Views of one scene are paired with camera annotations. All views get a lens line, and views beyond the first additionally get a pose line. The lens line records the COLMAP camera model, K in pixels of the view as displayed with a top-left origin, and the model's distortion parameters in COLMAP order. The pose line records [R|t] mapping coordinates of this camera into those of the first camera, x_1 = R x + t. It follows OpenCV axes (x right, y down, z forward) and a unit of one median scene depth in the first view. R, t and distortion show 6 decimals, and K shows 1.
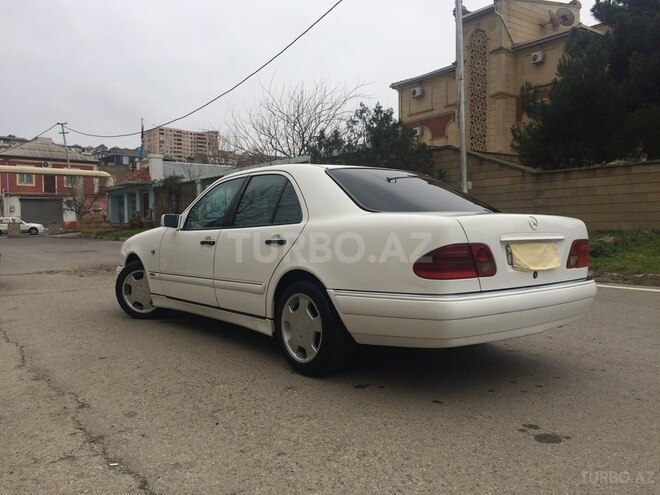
lens RADIAL K [[565.5, 0, 330.0], [0, 565.5, 247.5], [0, 0, 1]] dist [0.091175, -0.138525]
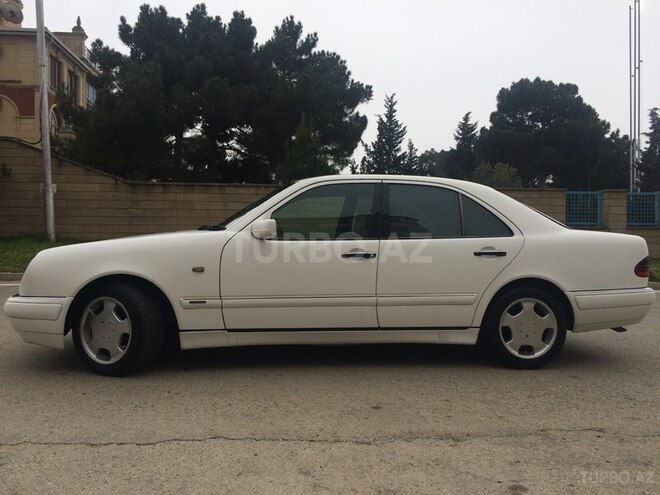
lens RADIAL K [[565.5, 0, 330.0], [0, 565.5, 247.5], [0, 0, 1]] dist [0.091175, -0.138525]
pose [[0.508056, -0.000328, 0.861324, -1.270718], [0.014006, 0.999871, -0.007881, -0.018122], [-0.861210, 0.016067, 0.507995, 0.777962]]
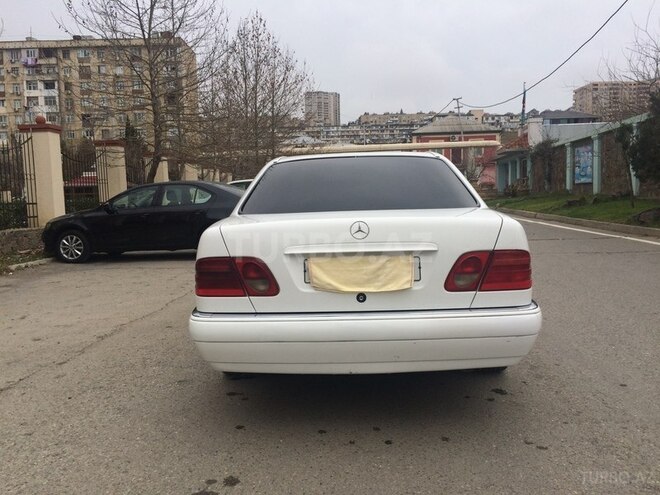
lens RADIAL K [[565.5, 0, 330.0], [0, 565.5, 247.5], [0, 0, 1]] dist [0.091175, -0.138525]
pose [[0.746670, 0.041566, -0.663895, 0.780927], [-0.000087, 0.998052, 0.062389, -0.063331], [0.665195, -0.046526, 0.745219, 0.380868]]
